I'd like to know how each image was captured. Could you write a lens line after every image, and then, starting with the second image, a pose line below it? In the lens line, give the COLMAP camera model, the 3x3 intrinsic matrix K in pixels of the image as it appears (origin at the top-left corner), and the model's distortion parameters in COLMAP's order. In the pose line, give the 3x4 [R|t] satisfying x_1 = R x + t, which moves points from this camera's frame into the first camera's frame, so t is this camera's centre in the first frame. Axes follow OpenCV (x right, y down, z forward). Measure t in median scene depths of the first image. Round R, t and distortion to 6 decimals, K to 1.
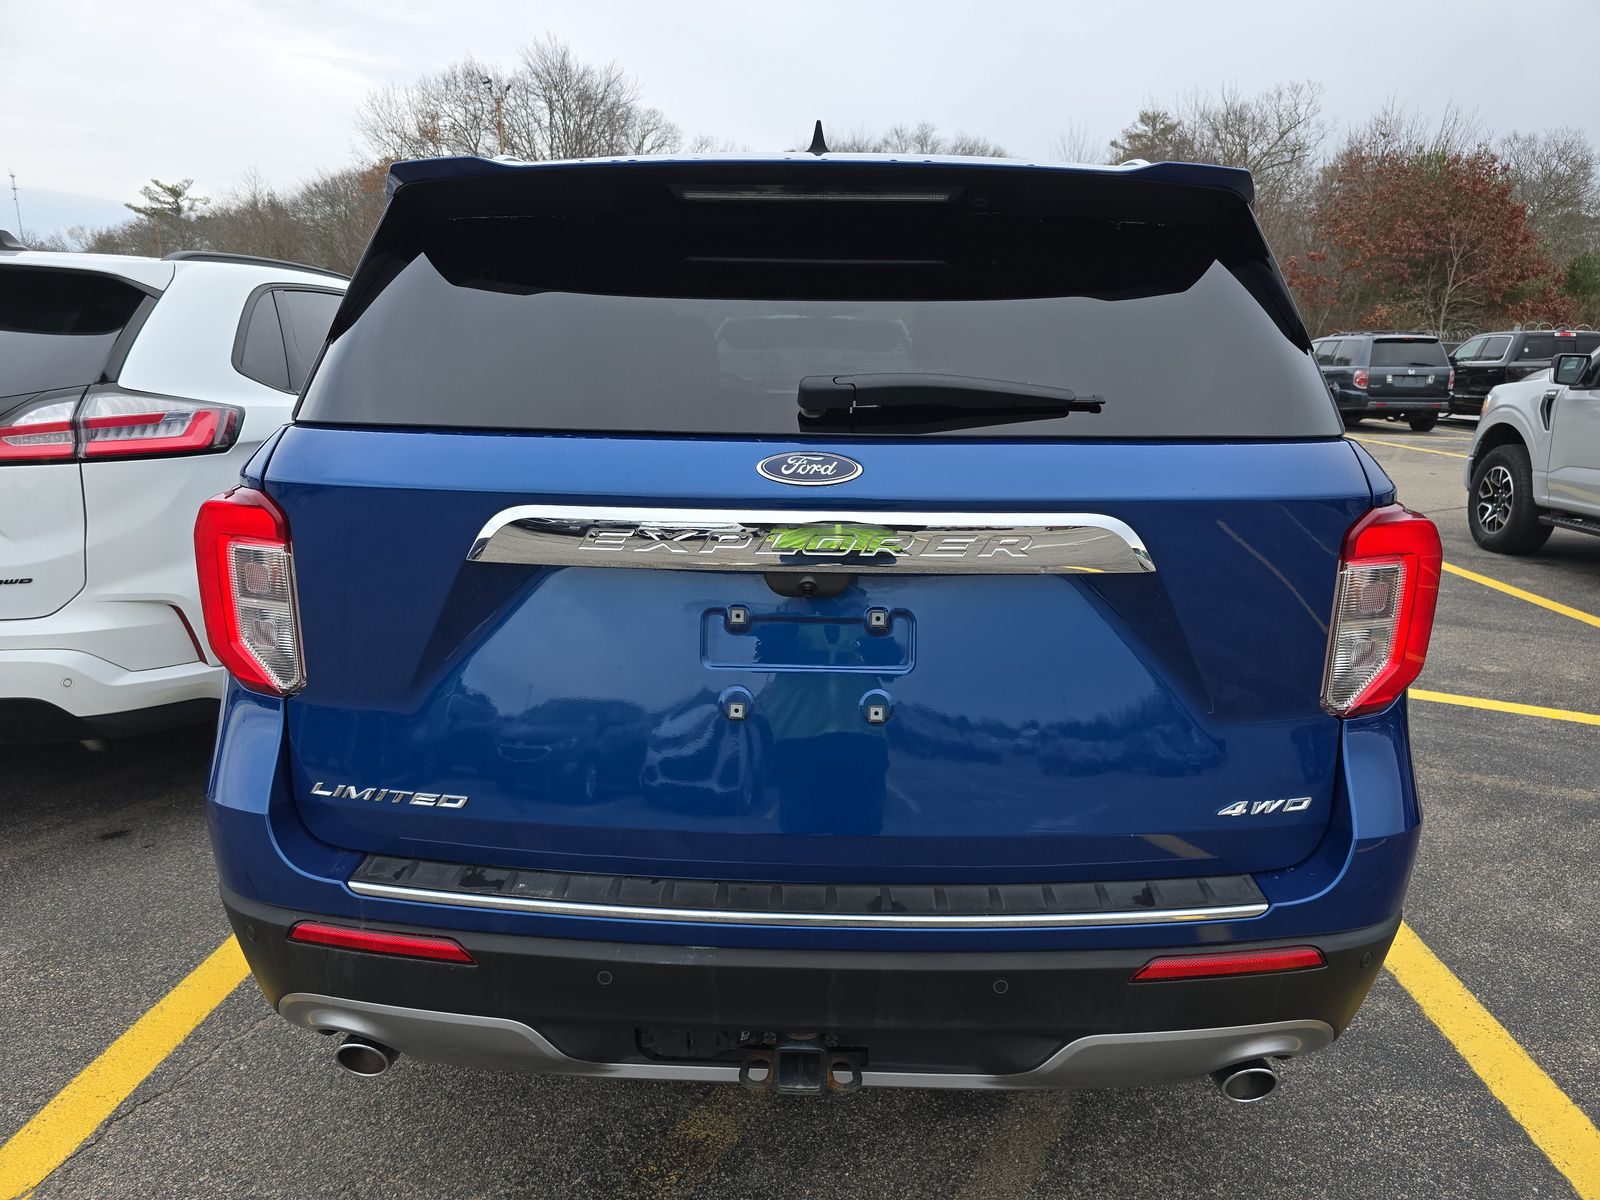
lens RADIAL K [[1104.6, 0, 795.0], [0, 1104.6, 609.1], [0, 0, 1]] dist [0.039963, -0.004085]
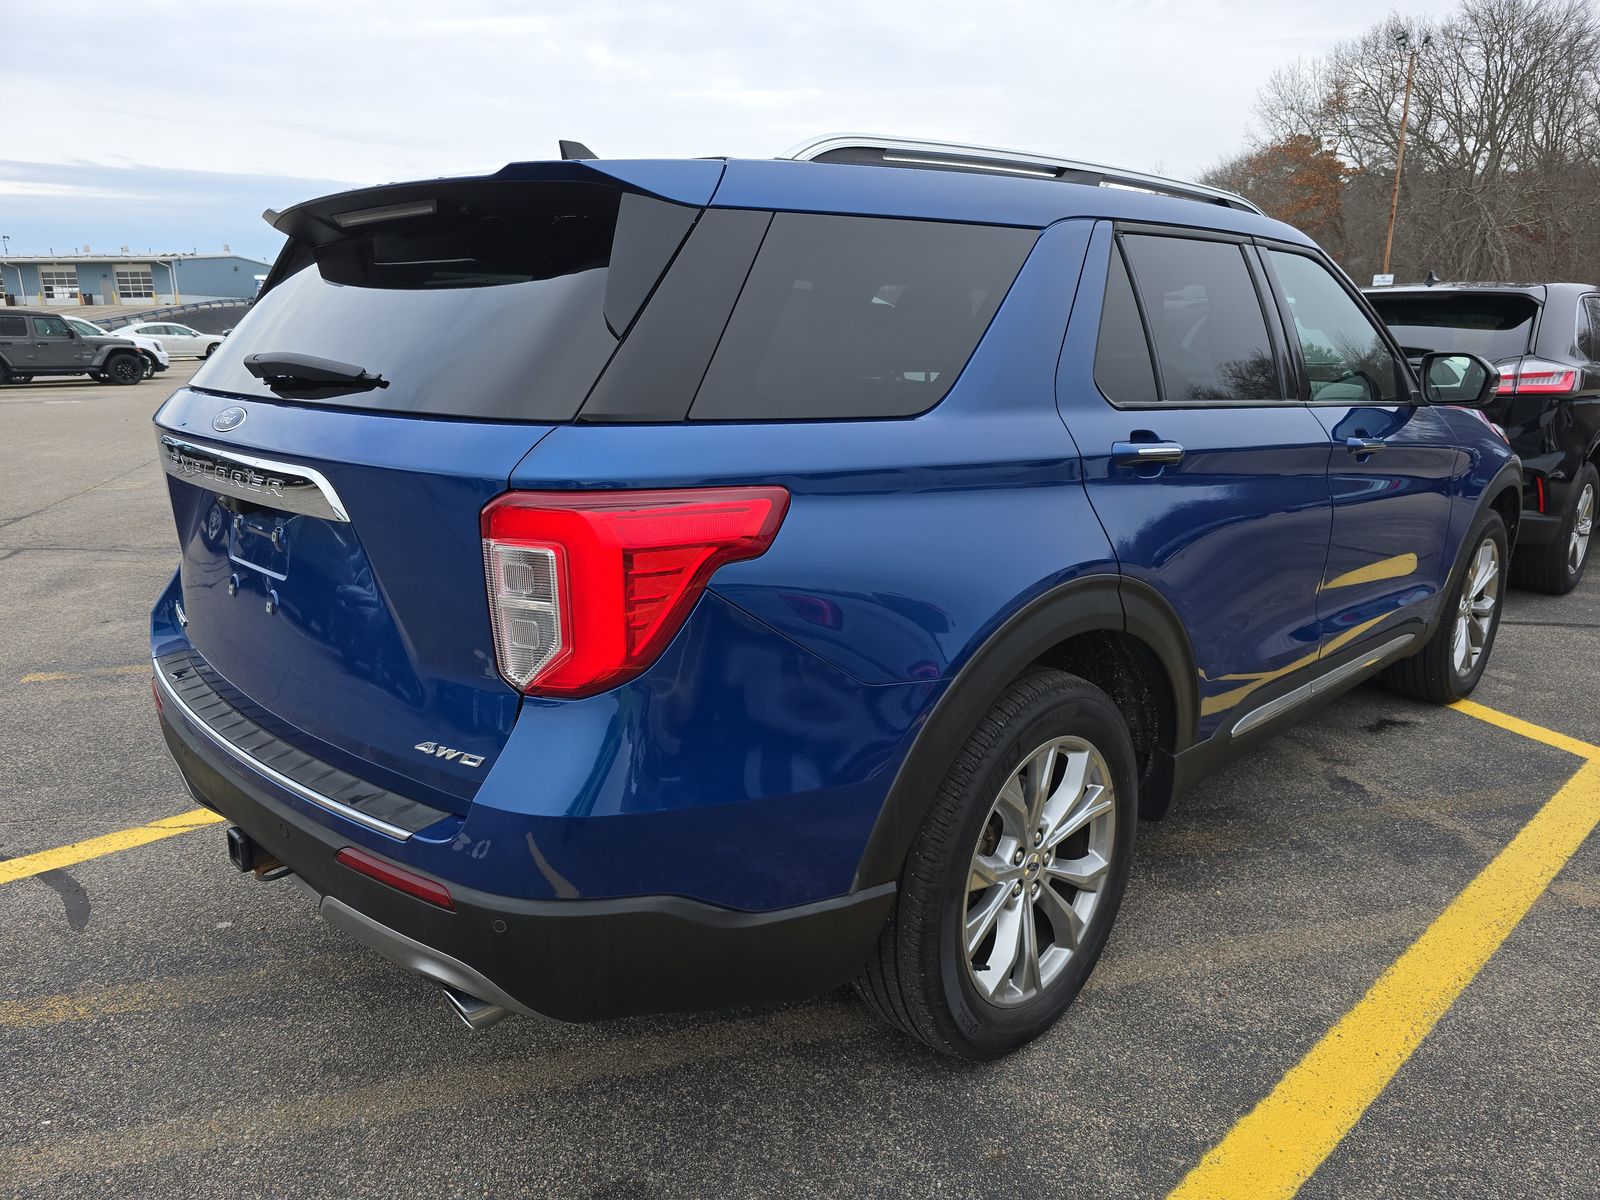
lens RADIAL K [[1104.6, 0, 794.9], [0, 1104.6, 590.4], [0, 0, 1]] dist [0.039963, -0.004085]
pose [[0.729601, 0.166078, -0.663400, 1.114580], [-0.166285, 0.984033, 0.063467, -0.087745], [0.663349, 0.064008, 0.745568, 0.322482]]
